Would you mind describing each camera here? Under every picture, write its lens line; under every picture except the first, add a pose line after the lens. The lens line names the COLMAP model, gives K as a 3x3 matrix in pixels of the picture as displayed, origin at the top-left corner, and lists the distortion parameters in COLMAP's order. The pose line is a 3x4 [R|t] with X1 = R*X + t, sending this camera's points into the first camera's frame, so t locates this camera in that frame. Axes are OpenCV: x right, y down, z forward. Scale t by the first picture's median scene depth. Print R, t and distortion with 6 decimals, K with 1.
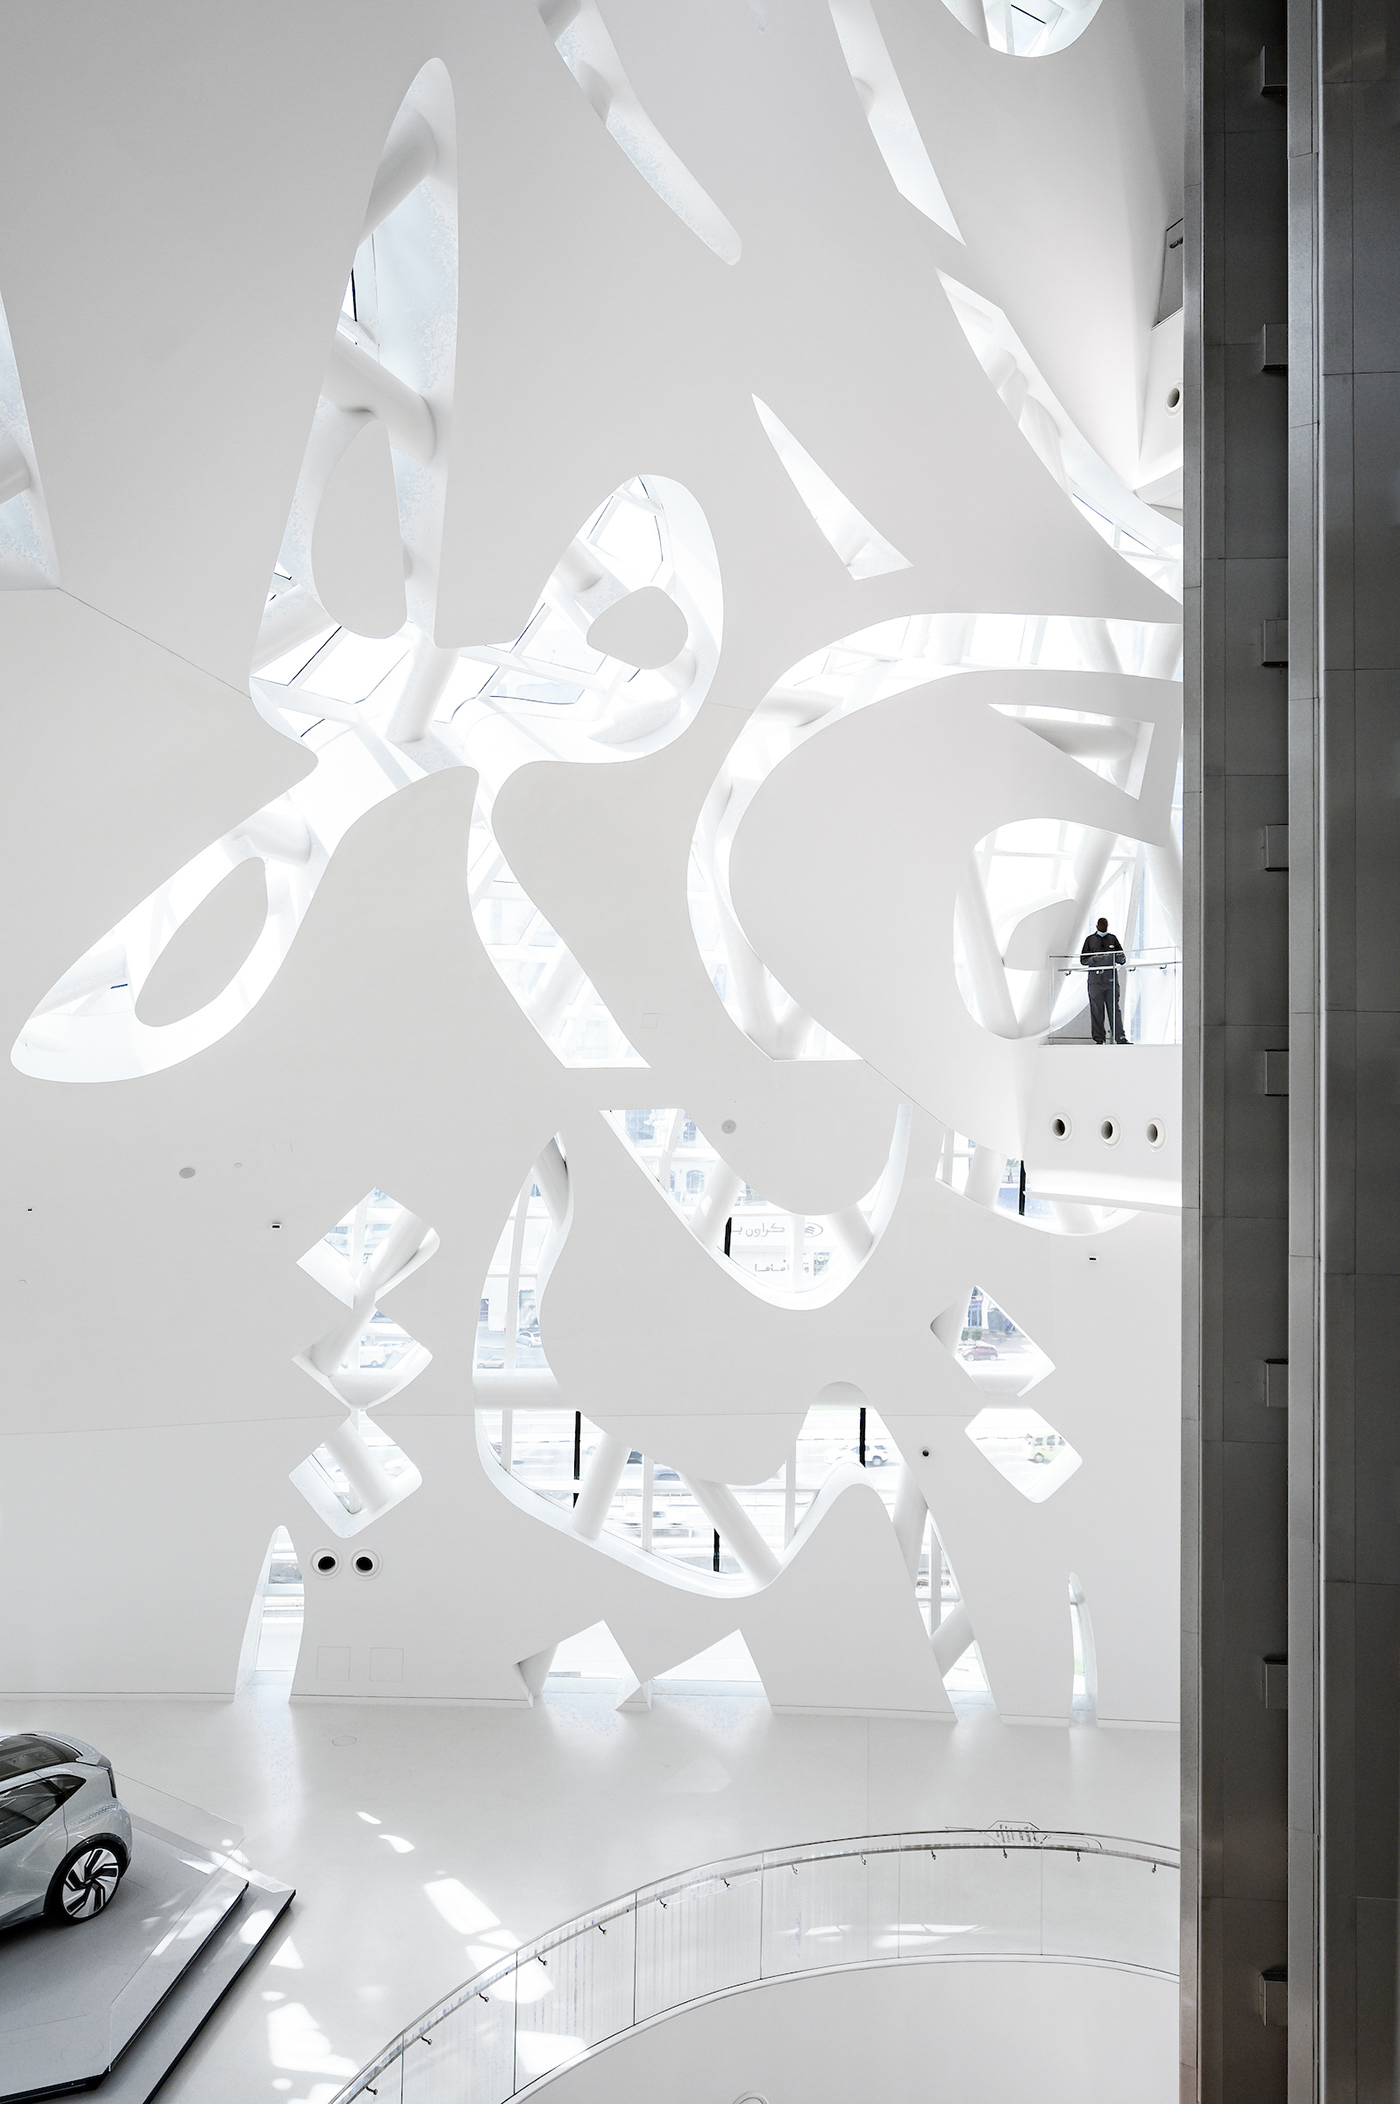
lens RADIAL K [[1685.4, 0, 699.2], [0, 1685.4, 1044.7], [0, 0, 1]] dist [0.004868, -0.005021]
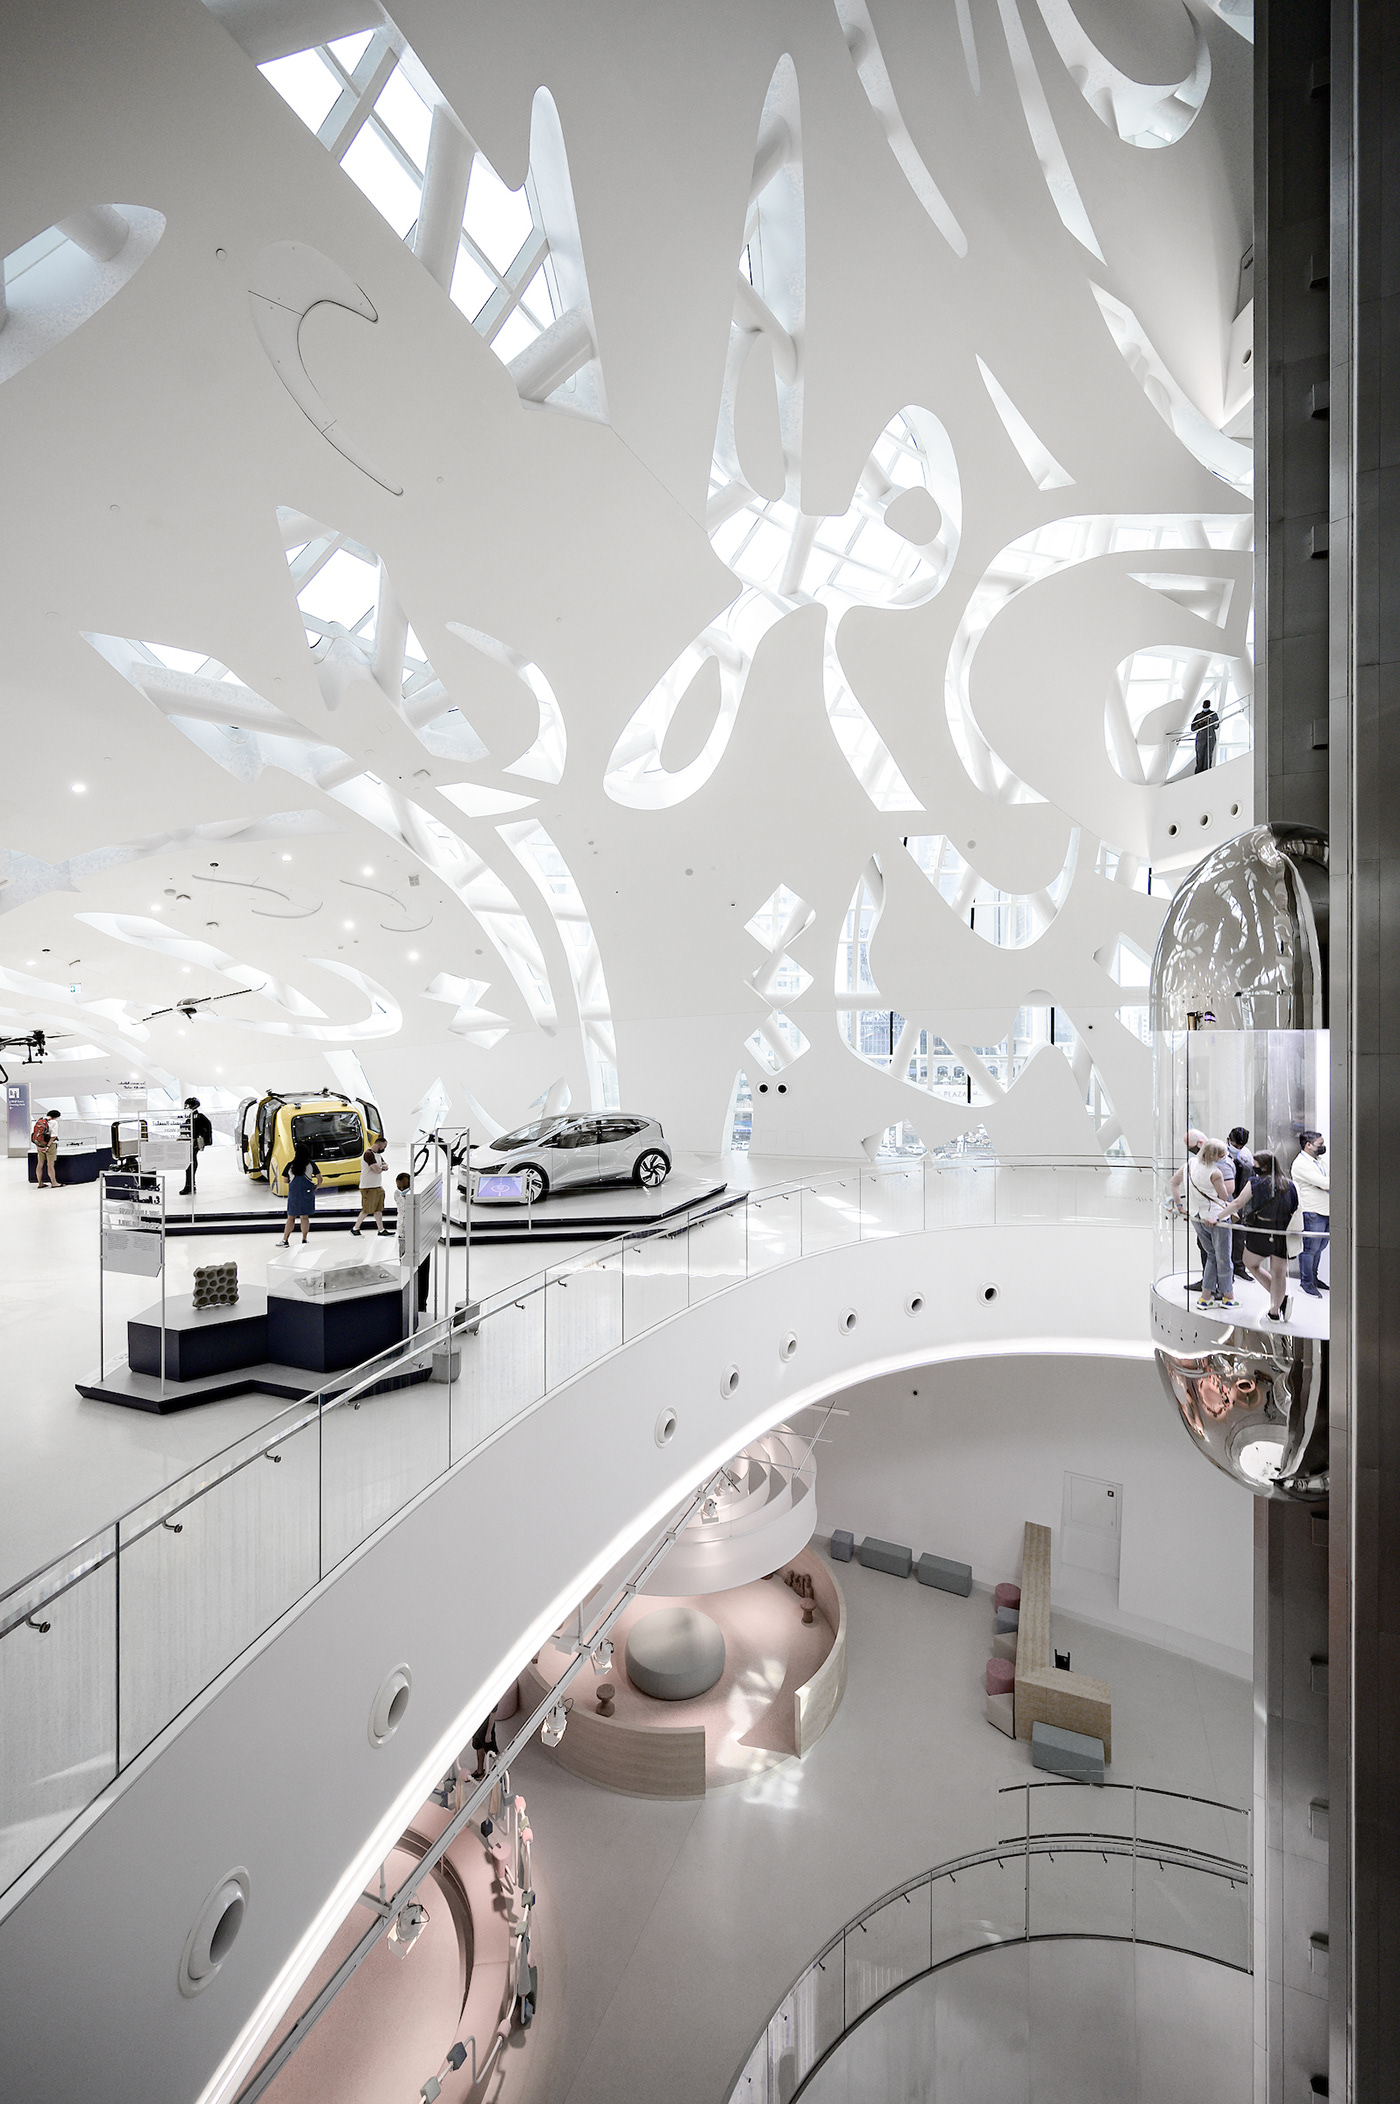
lens RADIAL K [[862.7, 0, 700.3], [0, 862.7, 1045.7], [0, 0, 1]] dist [-0.000052, 0.000205]
pose [[0.956942, -0.017481, -0.289753, 0.003531], [0.032089, 0.998438, 0.045742, 0.233566], [0.288501, -0.053070, 0.956008, 0.010145]]
